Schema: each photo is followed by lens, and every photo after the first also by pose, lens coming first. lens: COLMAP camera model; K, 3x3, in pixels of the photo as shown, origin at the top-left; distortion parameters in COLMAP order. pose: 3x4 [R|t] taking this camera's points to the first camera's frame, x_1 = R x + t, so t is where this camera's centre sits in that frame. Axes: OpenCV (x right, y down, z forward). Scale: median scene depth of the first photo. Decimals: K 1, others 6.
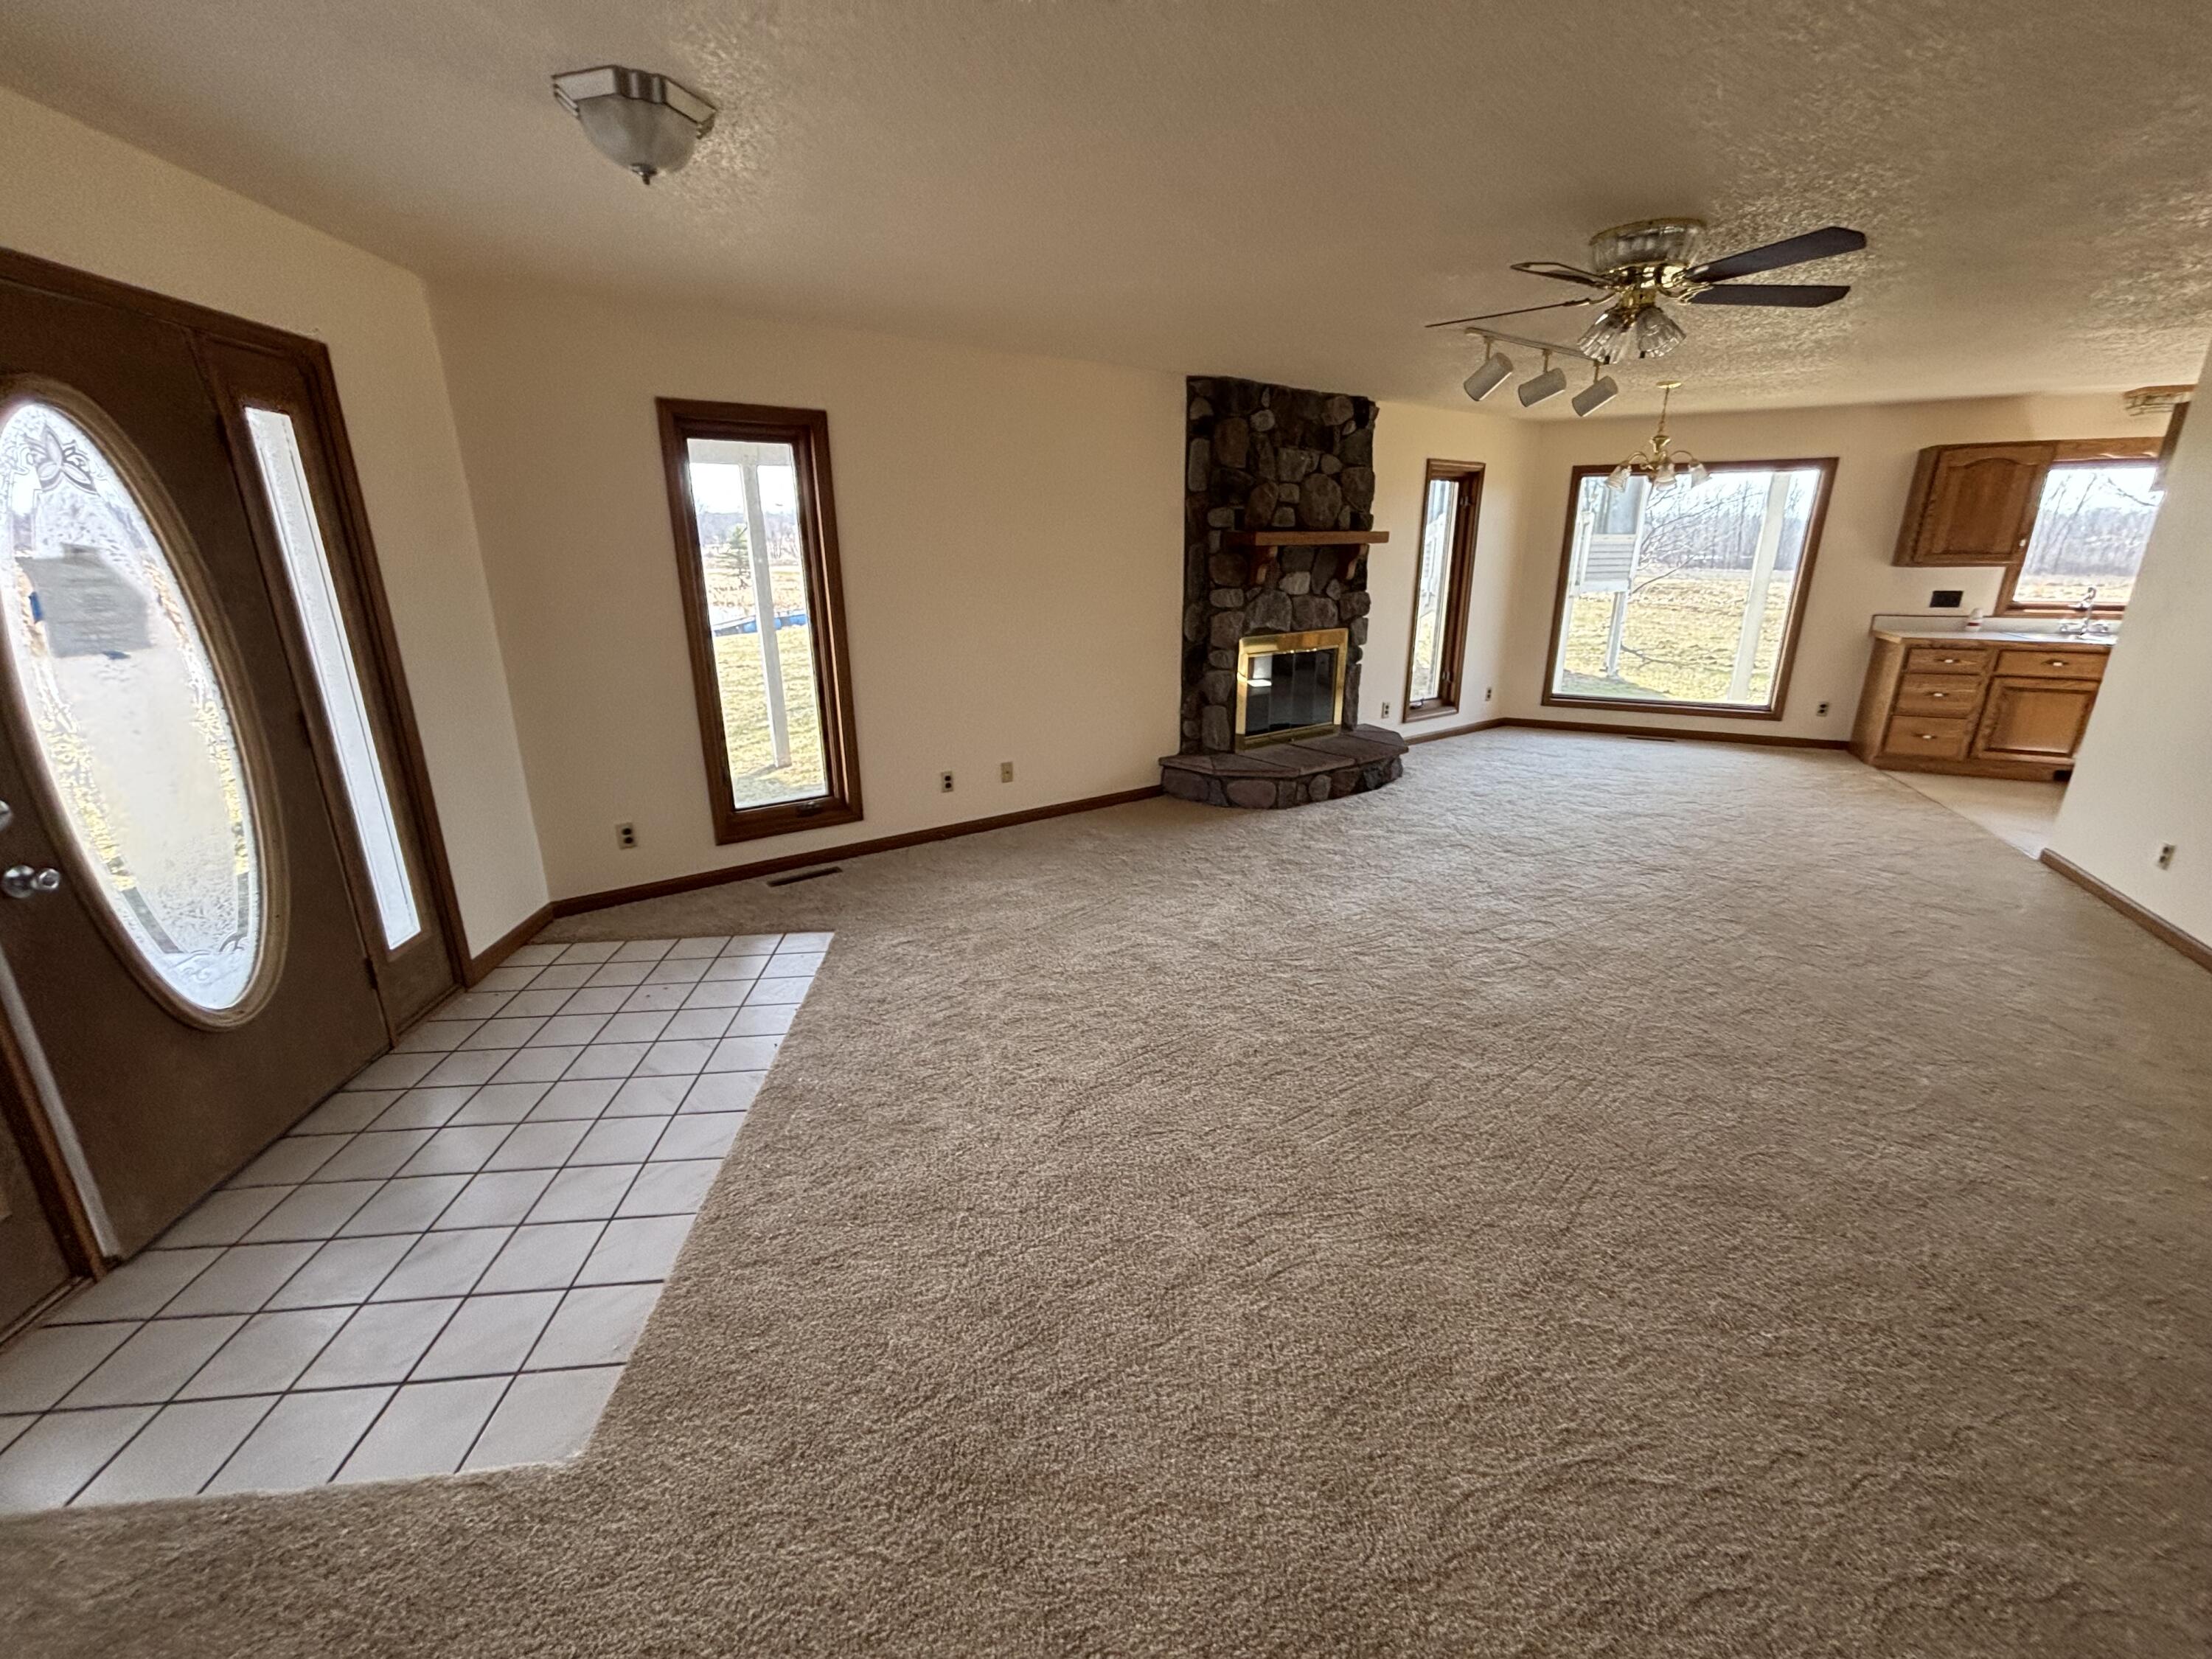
lens RADIAL K [[904.9, 0, 1106.0], [0, 904.9, 829.5], [0, 0, 1]] dist [-0.000055, -0.000159]
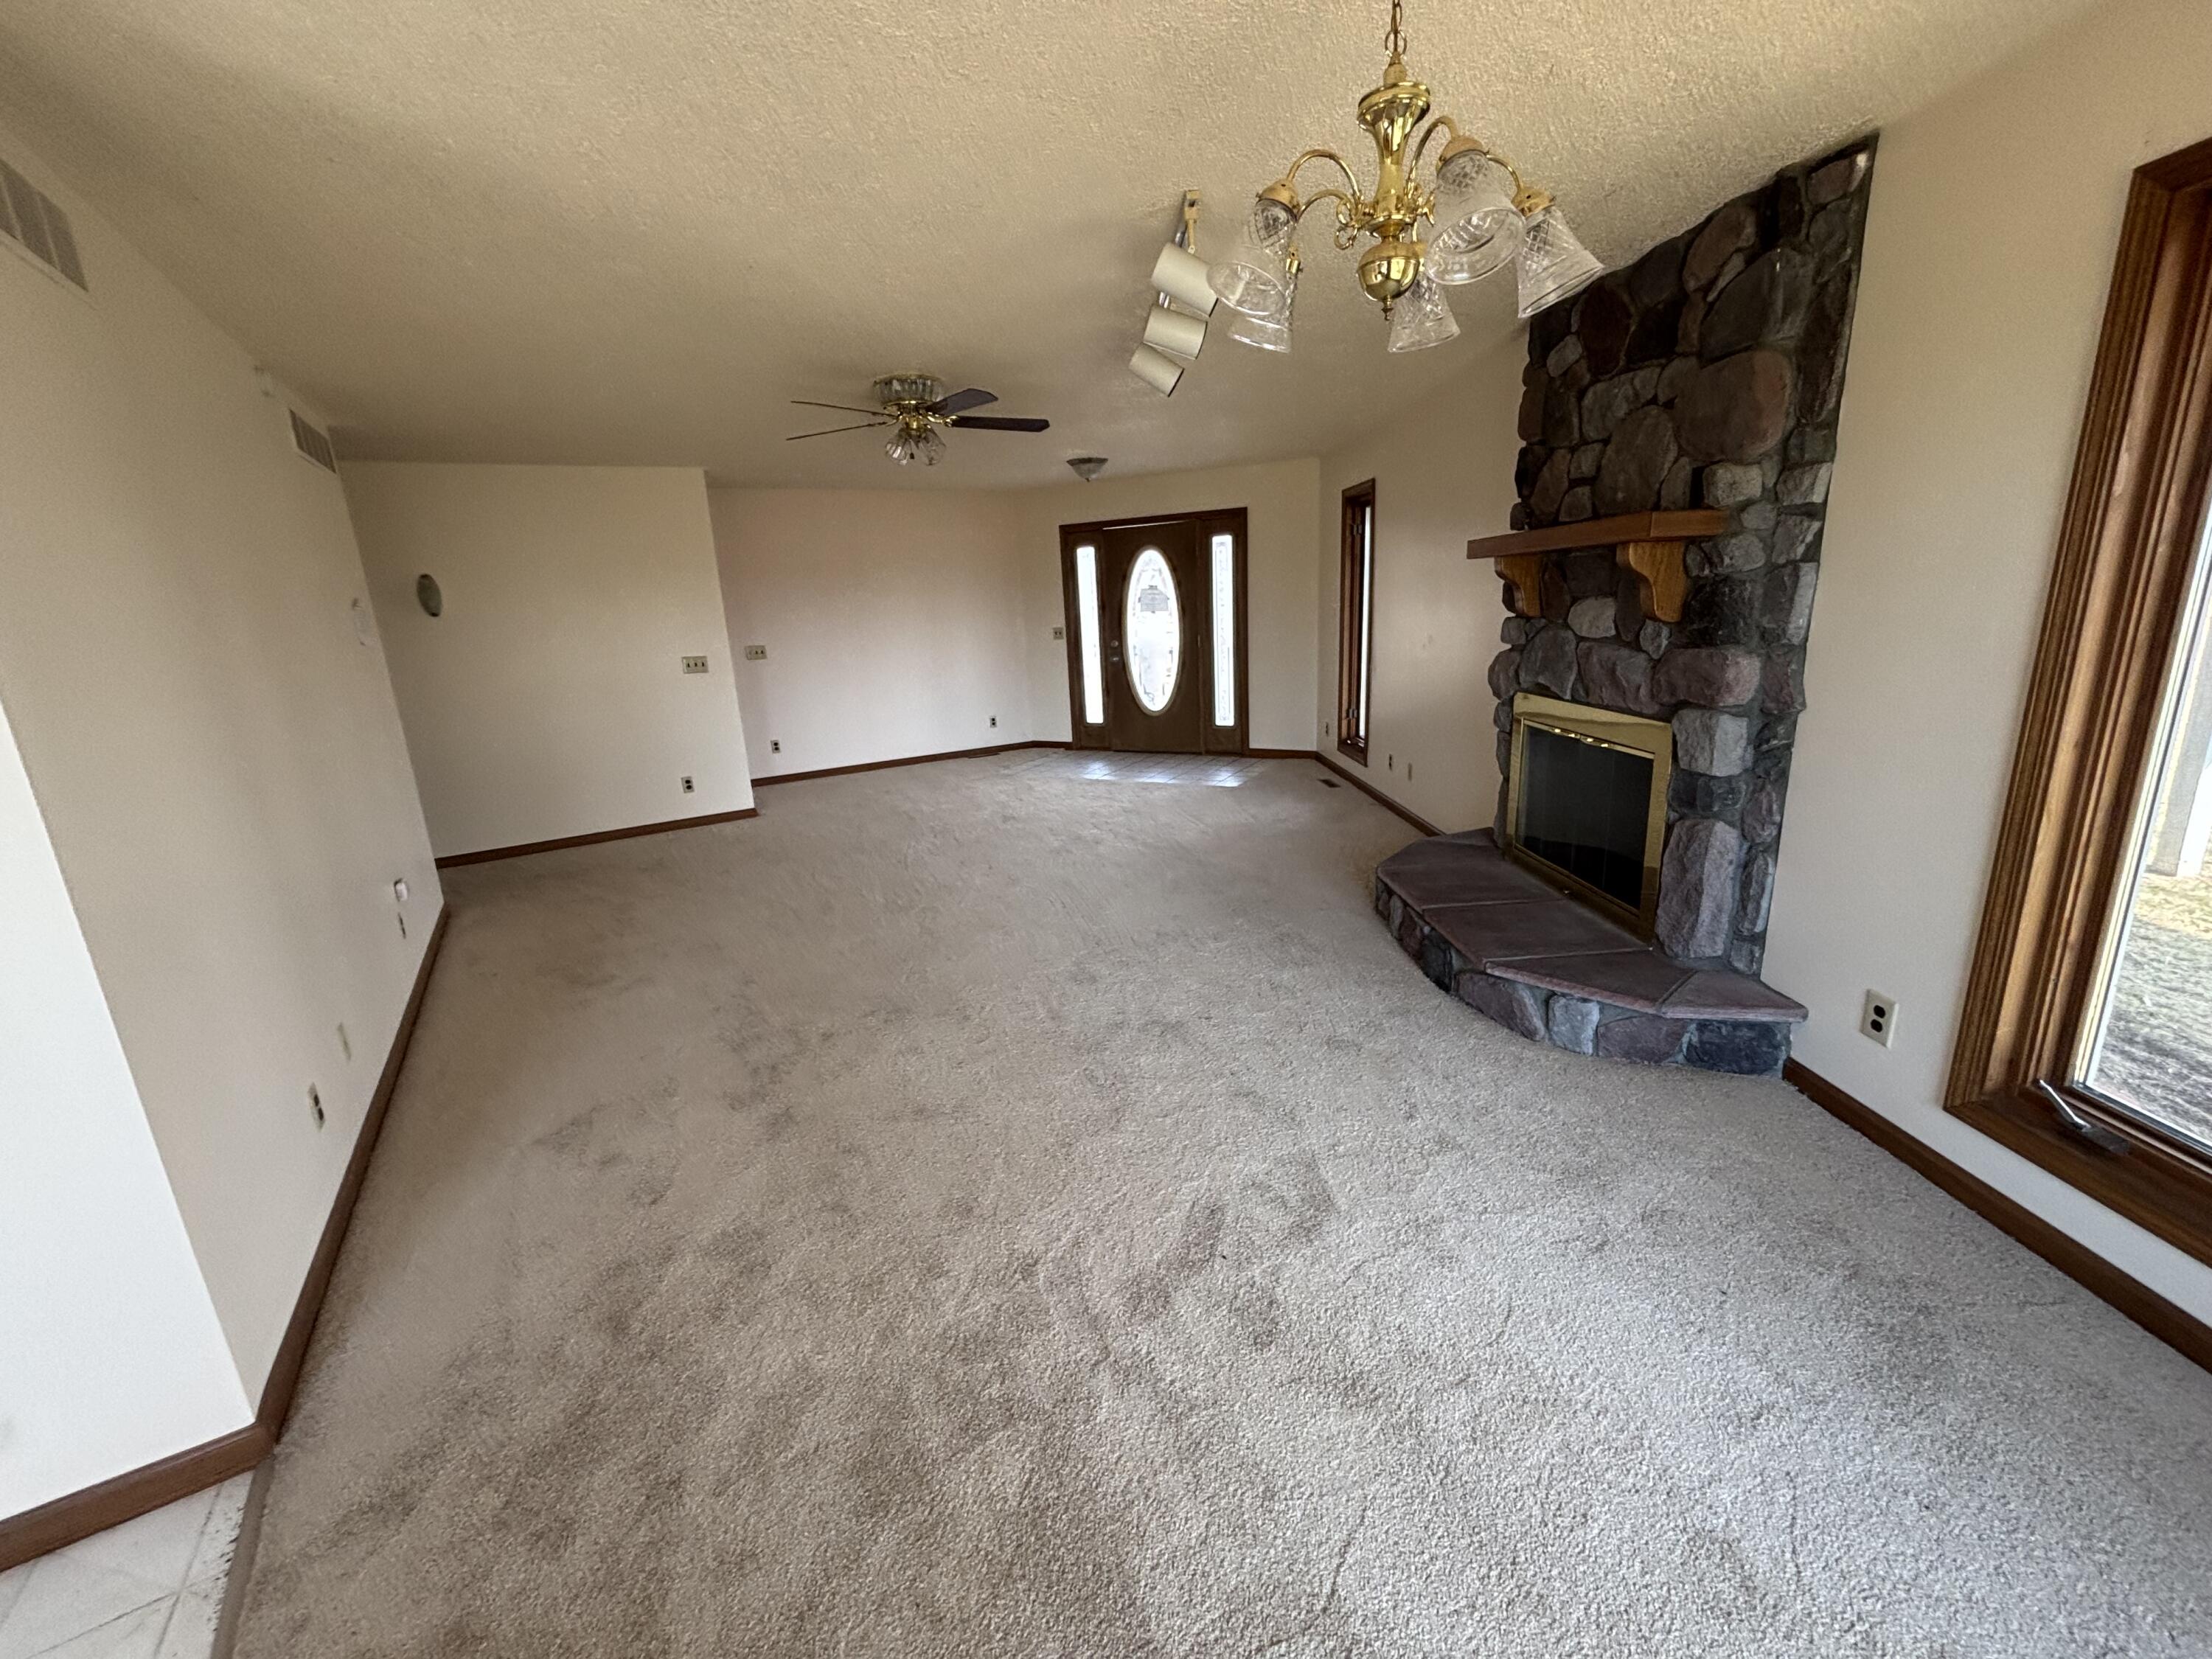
lens RADIAL K [[904.9, 0, 1106.0], [0, 904.9, 829.5], [0, 0, 1]] dist [-0.000055, -0.000159]
pose [[-0.551990, 0.243624, -0.797467, 1.461395], [-0.192471, 0.893316, 0.406130, -0.558116], [0.811333, 0.377669, -0.446211, 1.815508]]
